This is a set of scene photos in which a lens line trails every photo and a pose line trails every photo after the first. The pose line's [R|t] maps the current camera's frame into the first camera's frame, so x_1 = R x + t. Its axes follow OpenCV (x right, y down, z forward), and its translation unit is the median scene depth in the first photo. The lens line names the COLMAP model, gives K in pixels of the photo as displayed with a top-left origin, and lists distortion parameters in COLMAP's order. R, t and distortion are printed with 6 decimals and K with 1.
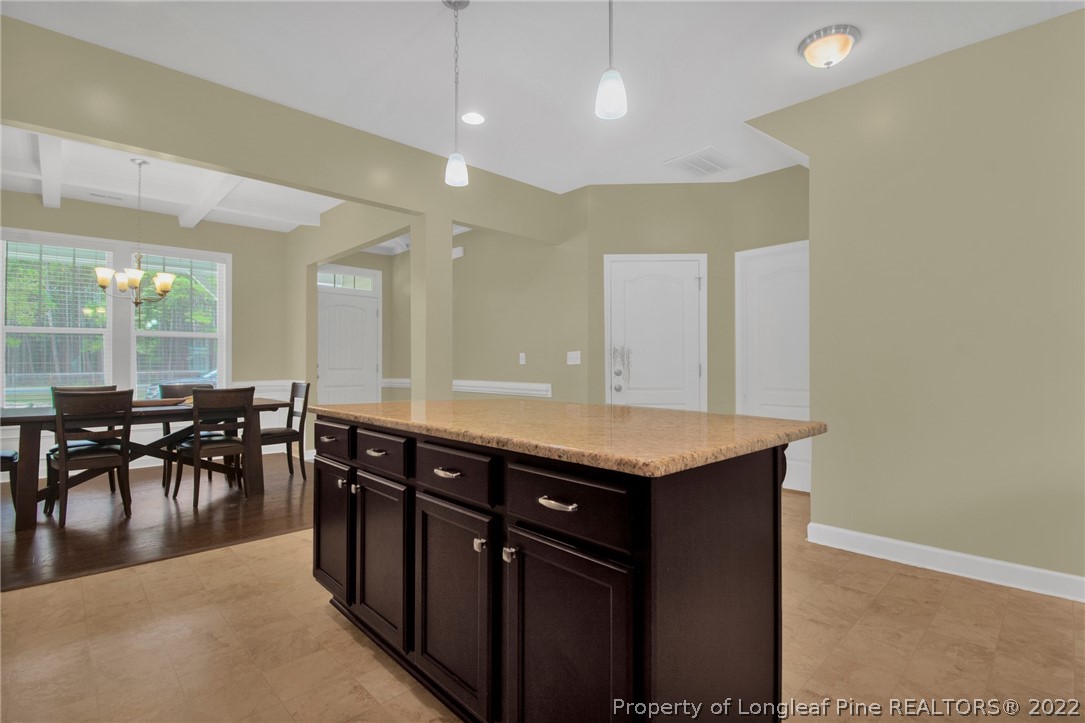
lens RADIAL K [[510.7, 0, 542.5], [0, 510.7, 361.5], [0, 0, 1]] dist [-0.001456, -0.000755]
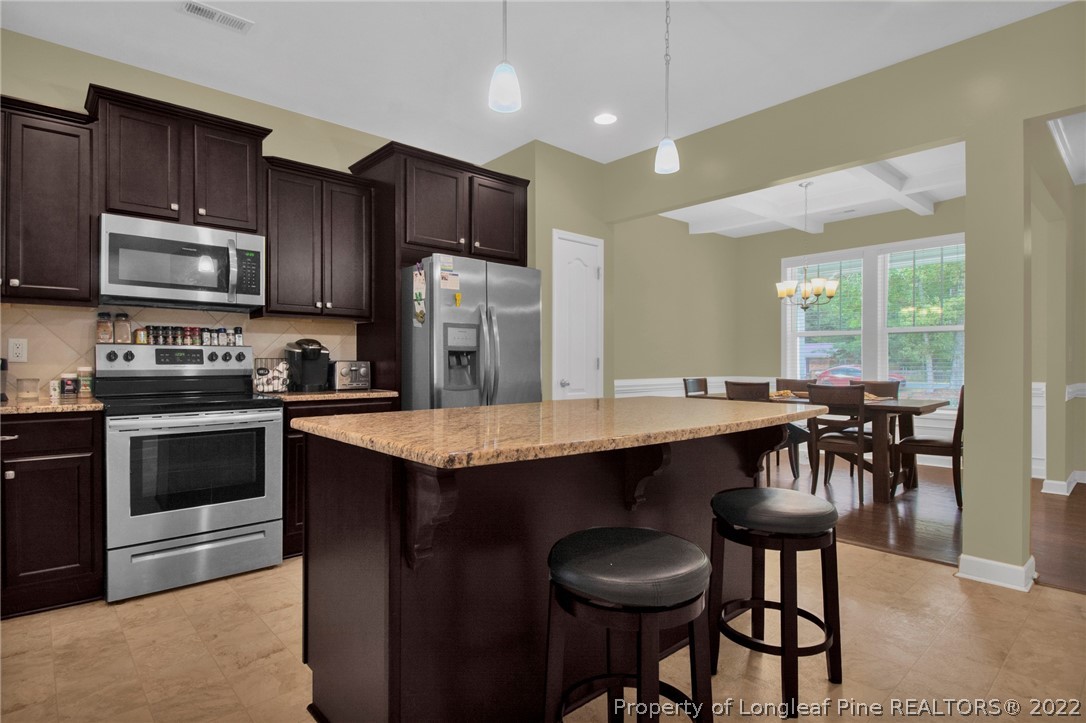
lens RADIAL K [[548.1, 0, 543.0], [0, 548.1, 361.5], [0, 0, 1]] dist [0.012024, 0.000132]
pose [[-0.023739, -0.000963, -0.999718, 0.463537], [0.007434, 0.999972, -0.001140, 0.003380], [0.999691, -0.007459, -0.023731, 0.437160]]
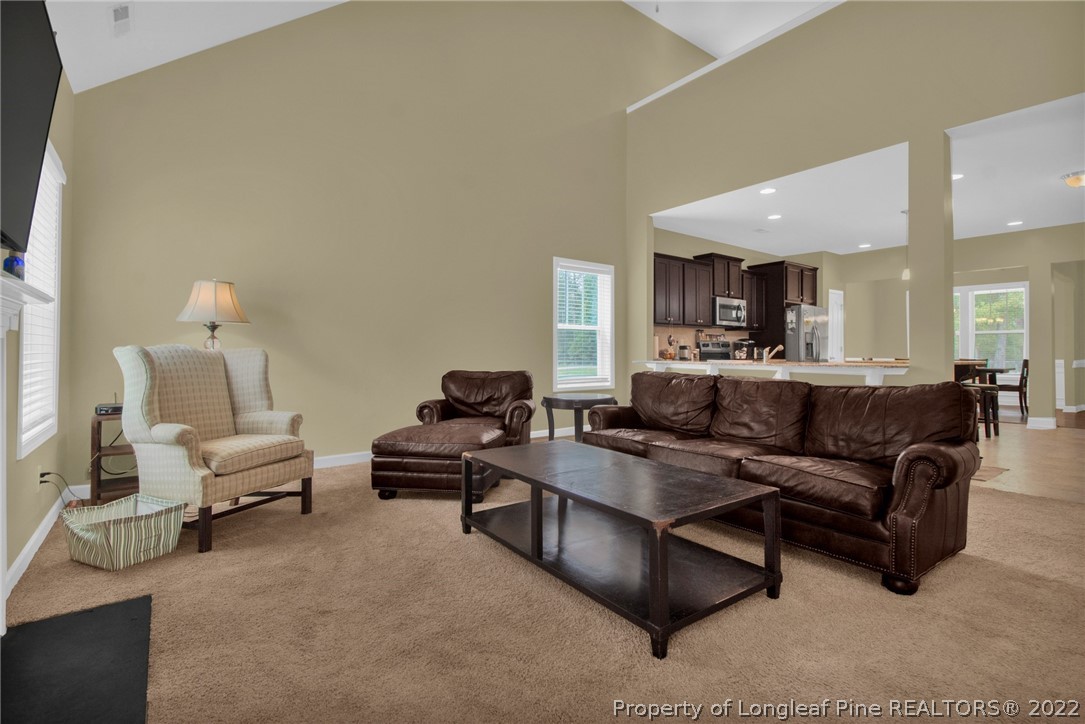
lens RADIAL K [[484.0, 0, 540.4], [0, 484.0, 340.8], [0, 0, 1]] dist [0.001166, 0.000279]
pose [[-0.104241, -0.017262, -0.994402, 1.541563], [0.004815, 0.999829, -0.017861, 0.003796], [0.994540, -0.006650, -0.104140, -0.517808]]
